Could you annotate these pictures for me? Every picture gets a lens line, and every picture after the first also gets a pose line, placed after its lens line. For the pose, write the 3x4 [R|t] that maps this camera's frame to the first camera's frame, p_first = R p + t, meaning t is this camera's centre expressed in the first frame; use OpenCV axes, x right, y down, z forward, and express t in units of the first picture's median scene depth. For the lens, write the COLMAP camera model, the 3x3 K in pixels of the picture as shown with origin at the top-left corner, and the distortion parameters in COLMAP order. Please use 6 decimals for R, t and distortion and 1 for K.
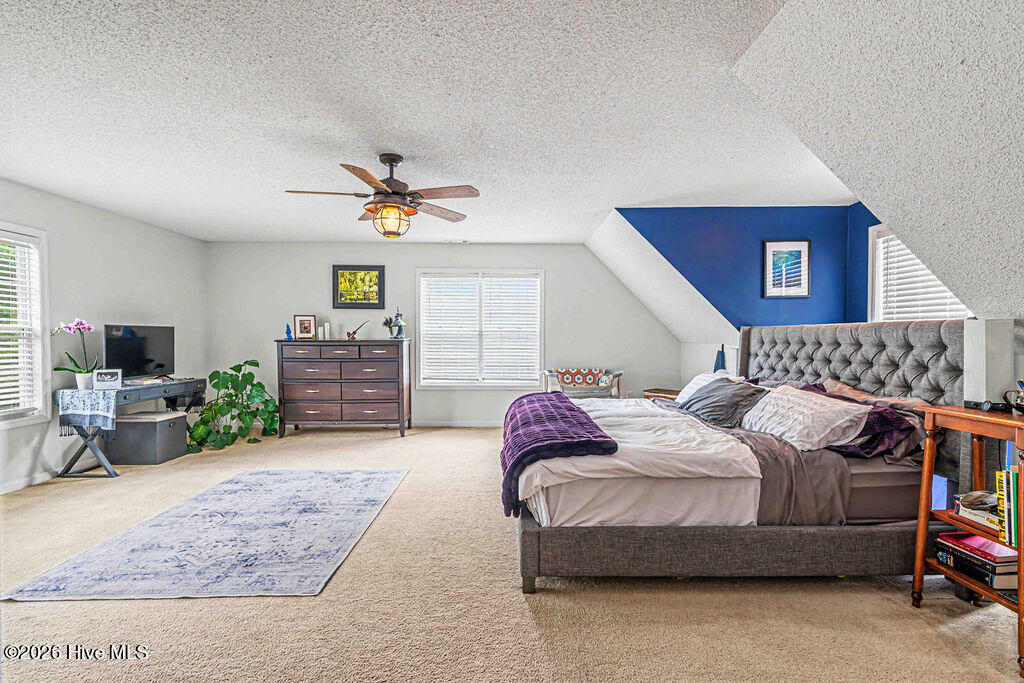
lens RADIAL K [[466.5, 0, 512.0], [0, 466.5, 341.5], [0, 0, 1]] dist [0.068708, 0.000020]
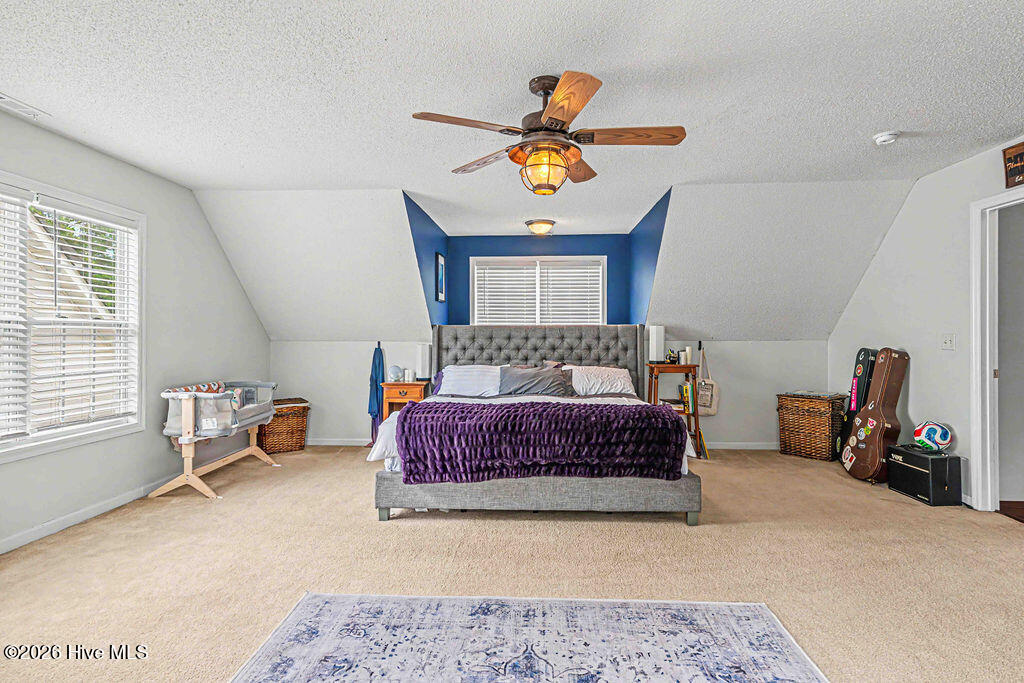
lens RADIAL K [[504.9, 0, 512.0], [0, 504.9, 341.5], [0, 0, 1]] dist [0.001054, 0.000095]
pose [[0.066852, -0.016411, 0.997628, -0.821116], [0.017139, 0.999736, 0.015297, -0.007167], [-0.997616, 0.016076, 0.067116, 0.819440]]
